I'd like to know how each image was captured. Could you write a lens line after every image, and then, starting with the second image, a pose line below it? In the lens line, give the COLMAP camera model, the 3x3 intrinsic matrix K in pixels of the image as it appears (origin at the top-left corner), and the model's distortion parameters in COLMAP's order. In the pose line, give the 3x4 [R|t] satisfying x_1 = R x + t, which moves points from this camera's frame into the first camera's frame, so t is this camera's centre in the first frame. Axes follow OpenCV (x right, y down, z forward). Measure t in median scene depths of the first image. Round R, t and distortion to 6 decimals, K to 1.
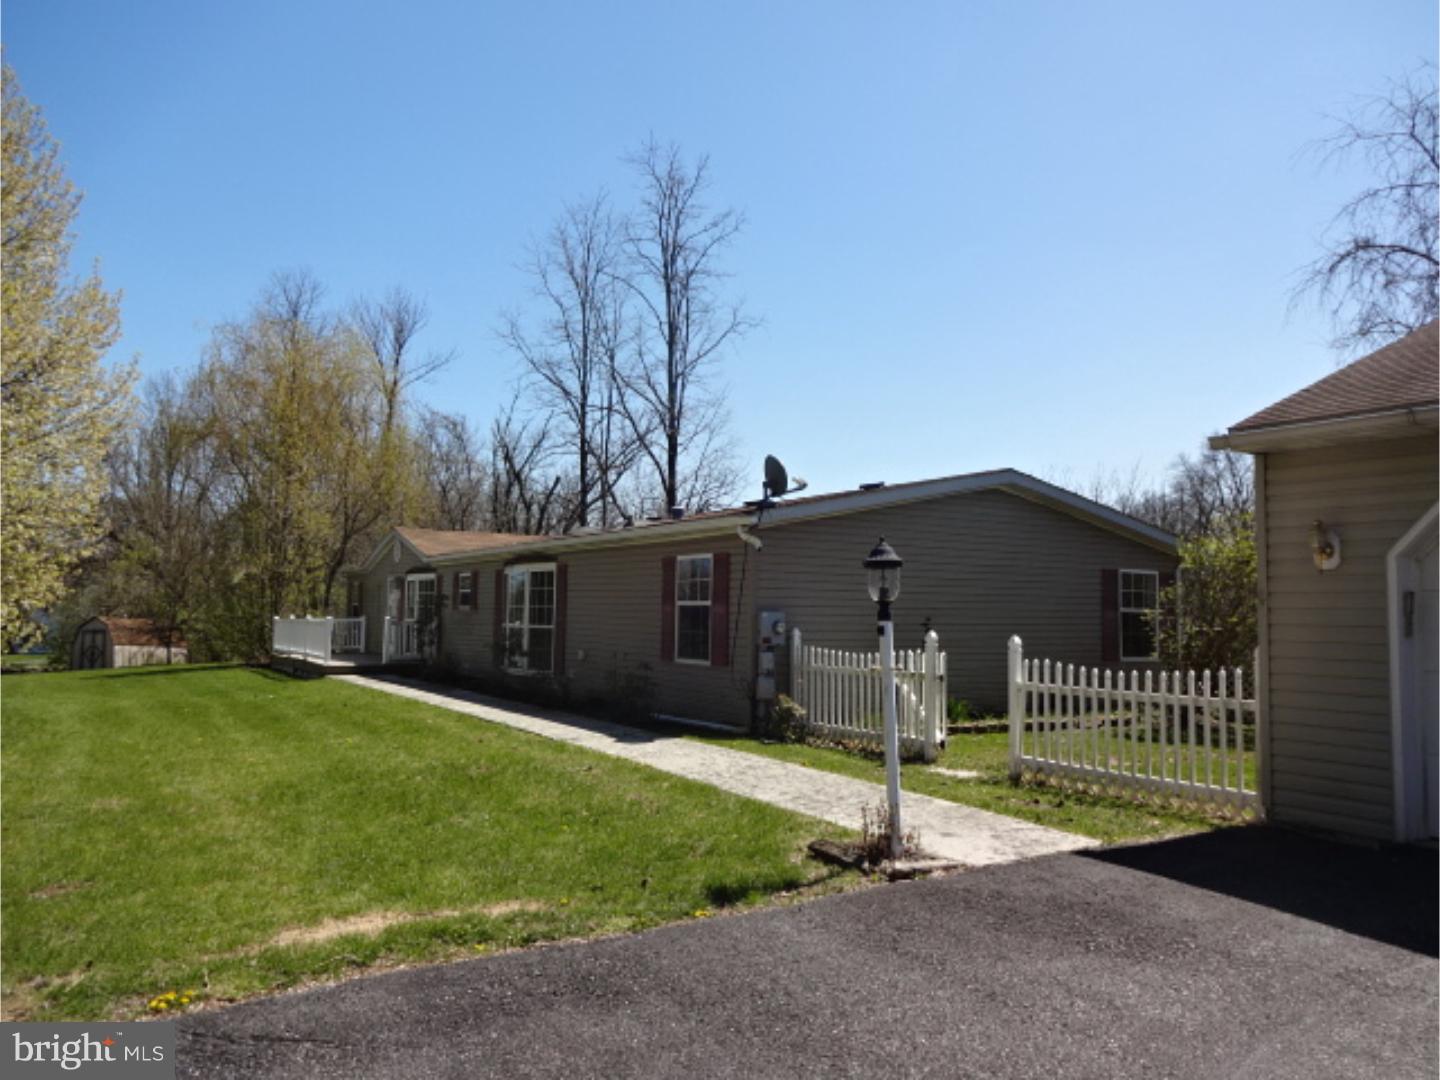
lens RADIAL K [[1062.5, 0, 727.6], [0, 1062.5, 540.7], [0, 0, 1]] dist [-0.009484, -0.004175]
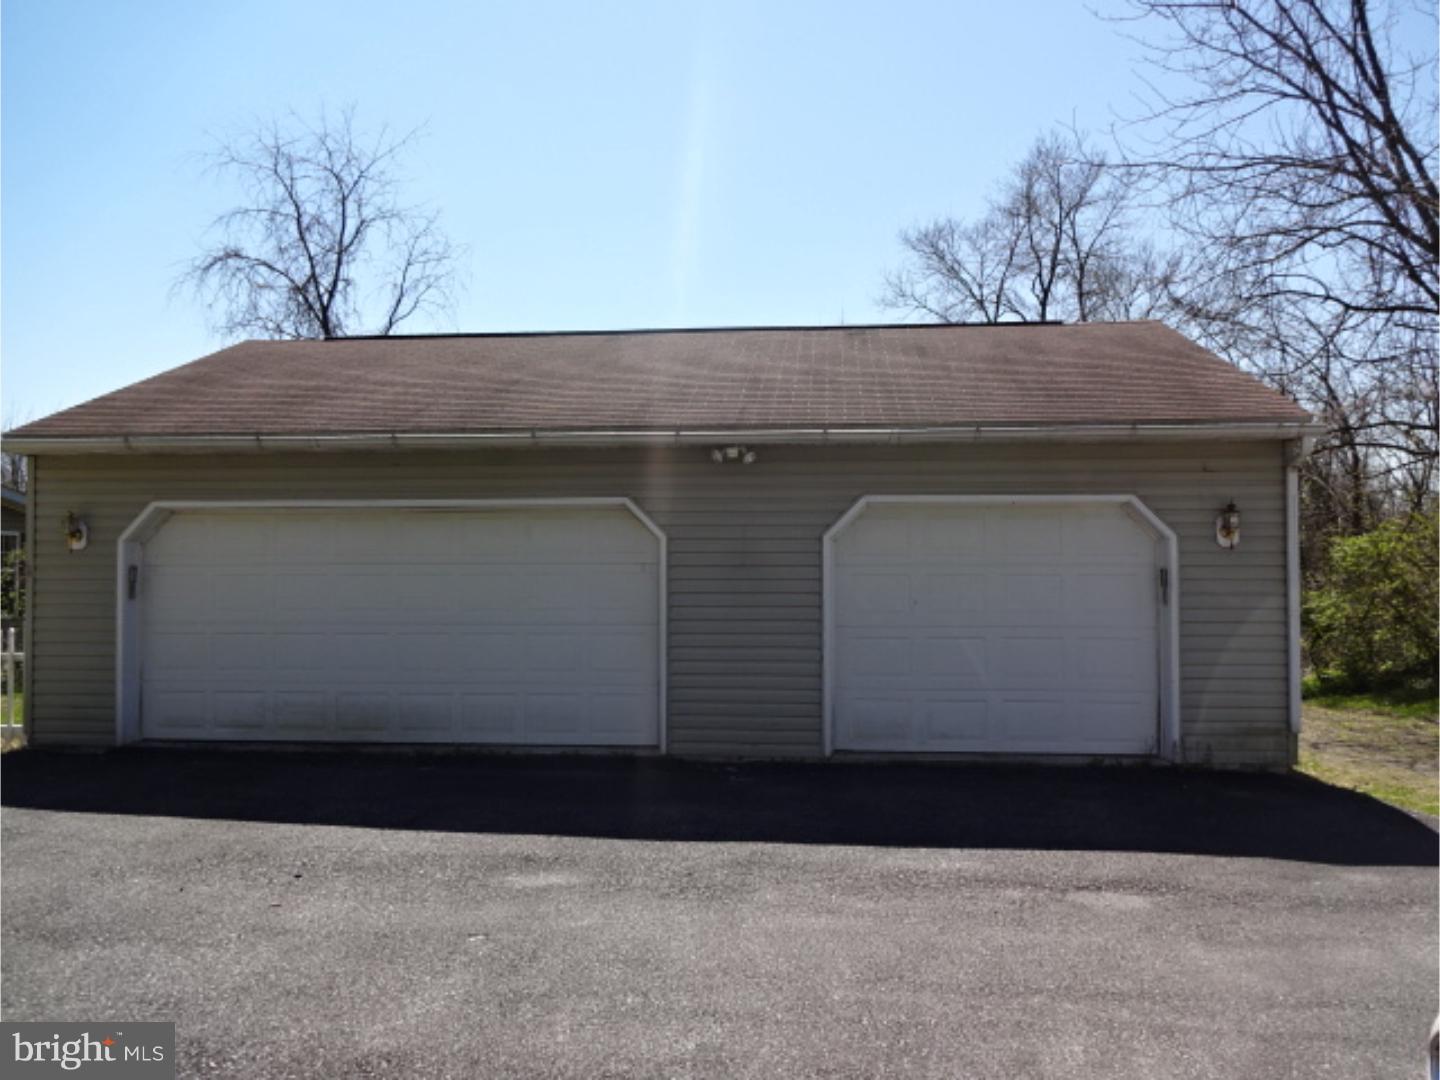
lens RADIAL K [[1062.5, 0, 720.9], [0, 1062.5, 531.3], [0, 0, 1]] dist [-0.009484, -0.004175]
pose [[0.614616, 0.005260, 0.788809, 0.017050], [-0.040452, 0.998872, 0.024859, -0.055973], [-0.787789, -0.047187, 0.614135, -0.407404]]
